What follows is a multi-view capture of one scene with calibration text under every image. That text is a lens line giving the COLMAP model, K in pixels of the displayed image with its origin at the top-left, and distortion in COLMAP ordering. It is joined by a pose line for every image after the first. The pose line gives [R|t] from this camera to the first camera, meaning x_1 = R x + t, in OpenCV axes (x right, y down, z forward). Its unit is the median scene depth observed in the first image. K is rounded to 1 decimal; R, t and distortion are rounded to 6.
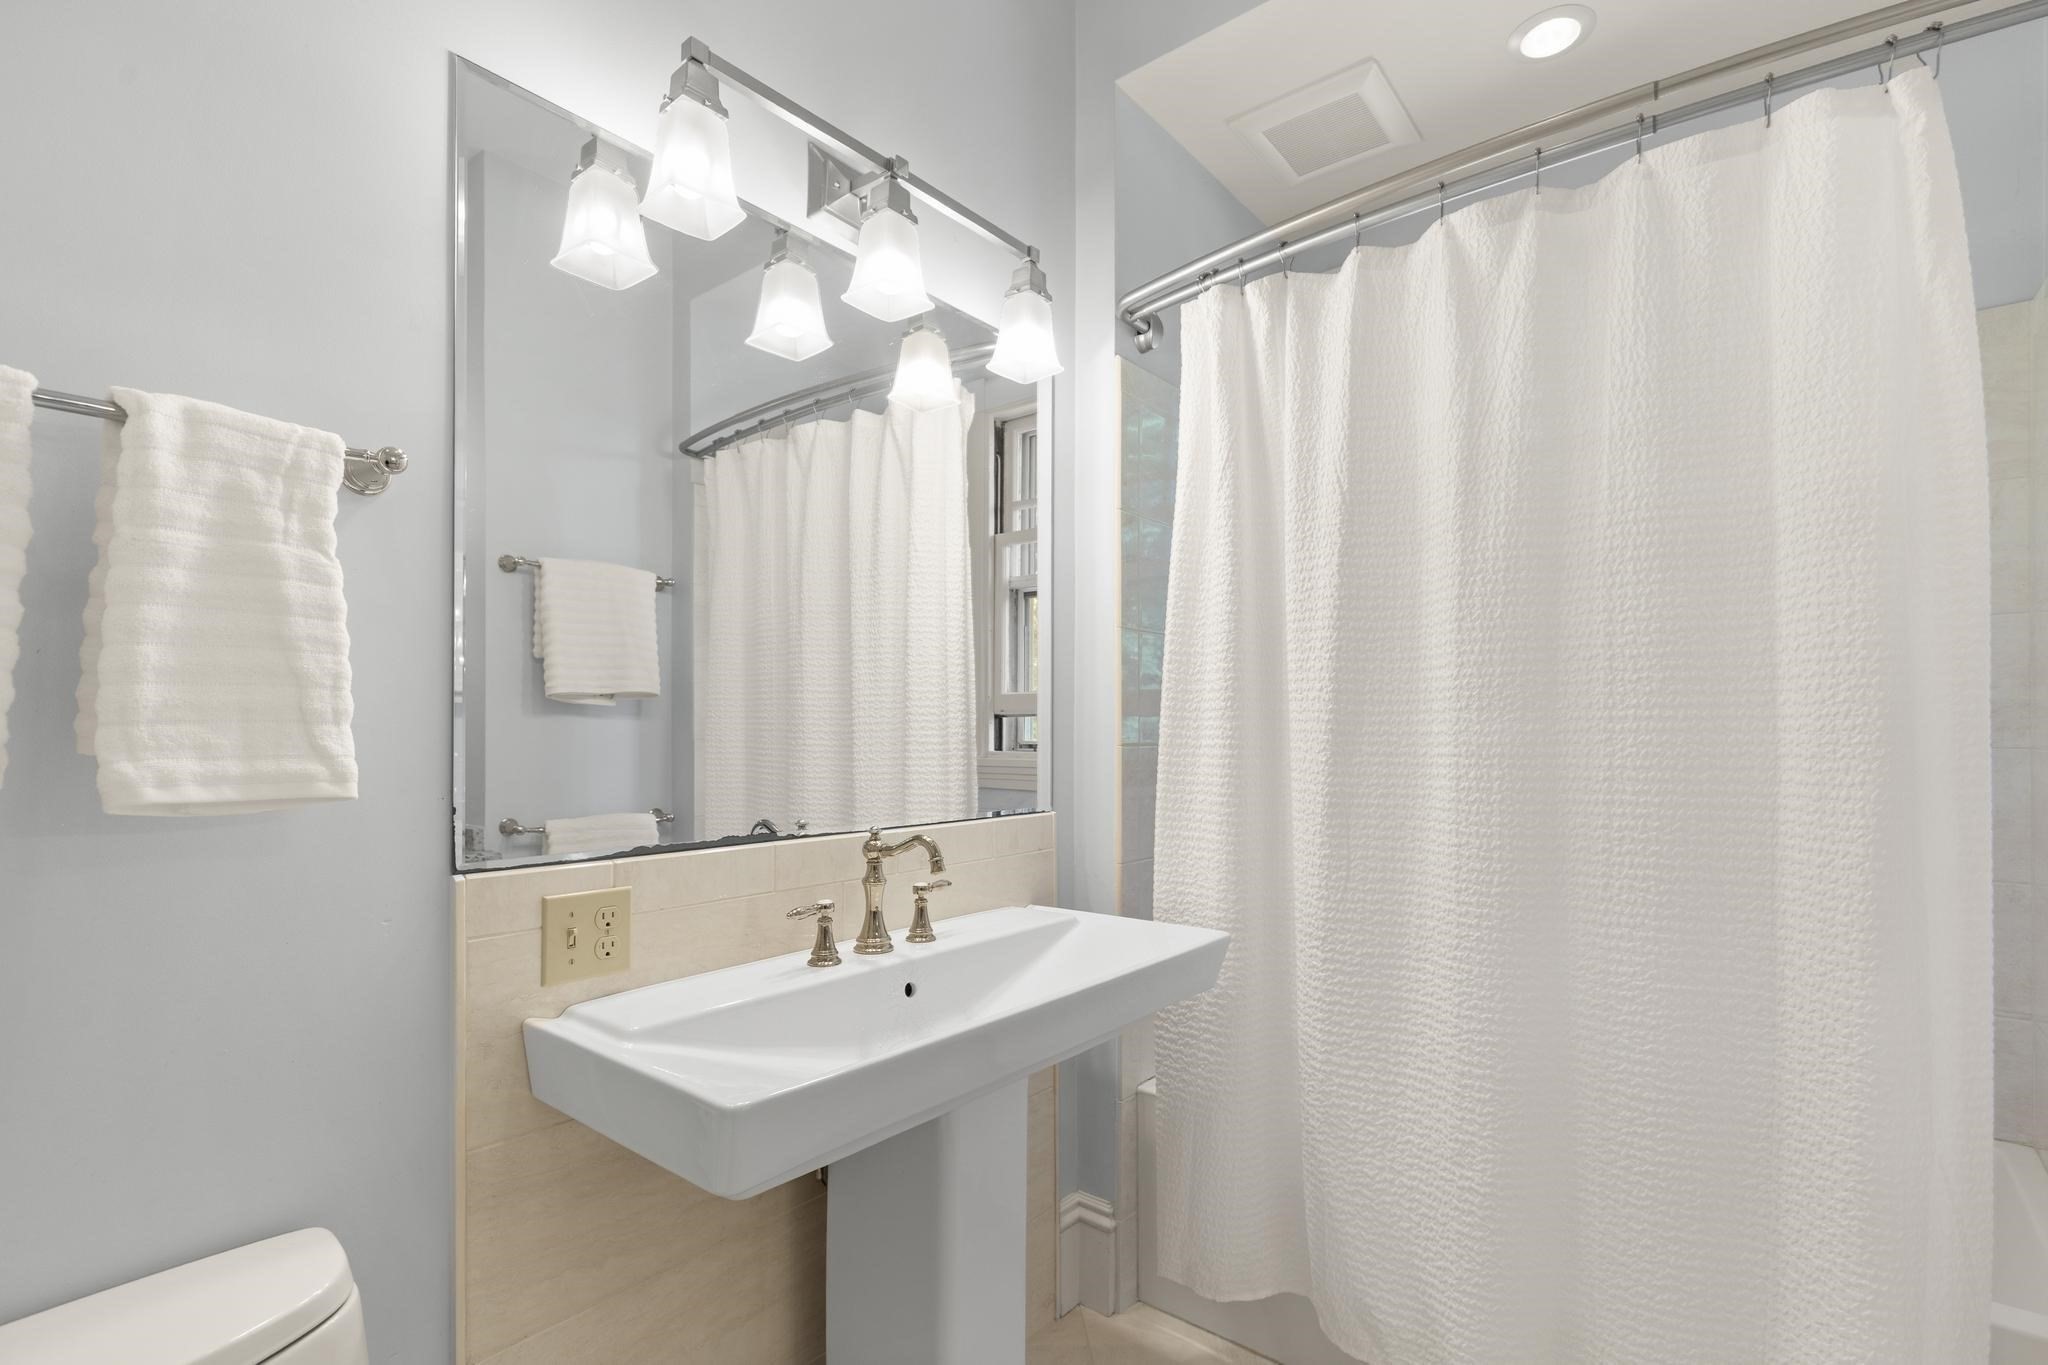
lens RADIAL K [[941.6, 0, 1046.0], [0, 941.6, 726.8], [0, 0, 1]] dist [0.003005, -0.000839]
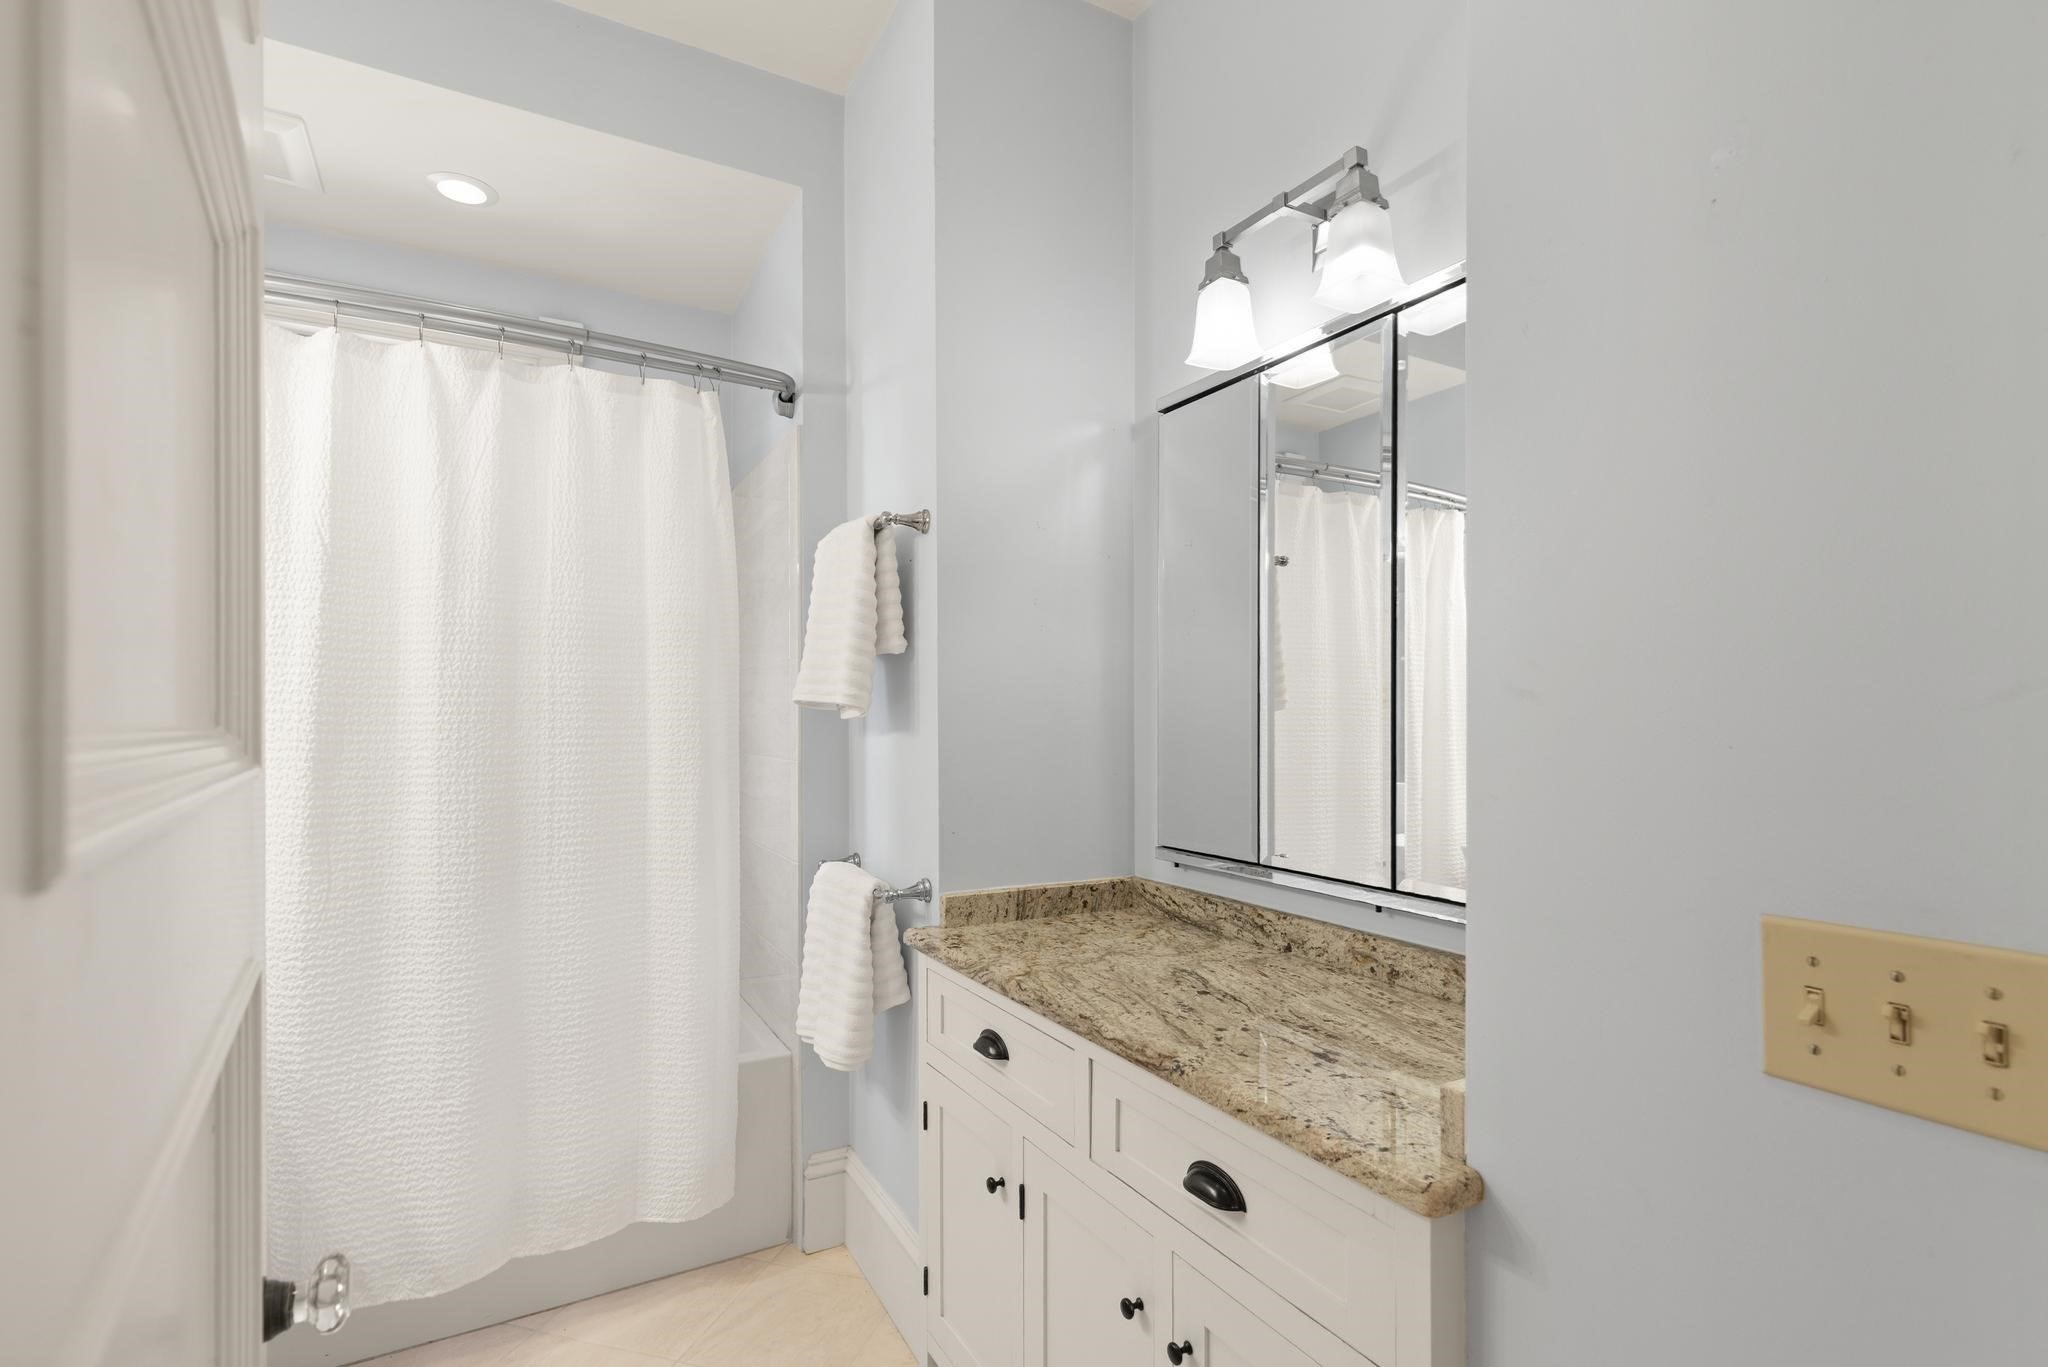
lens RADIAL K [[941.6, 0, 1022.6], [0, 941.6, 723.0], [0, 0, 1]] dist [0.003005, -0.000839]
pose [[0.386034, -0.000154, 0.922485, -0.419931], [-0.000272, 1.000000, 0.000281, -0.040094], [-0.922485, -0.000360, 0.386034, -0.206096]]
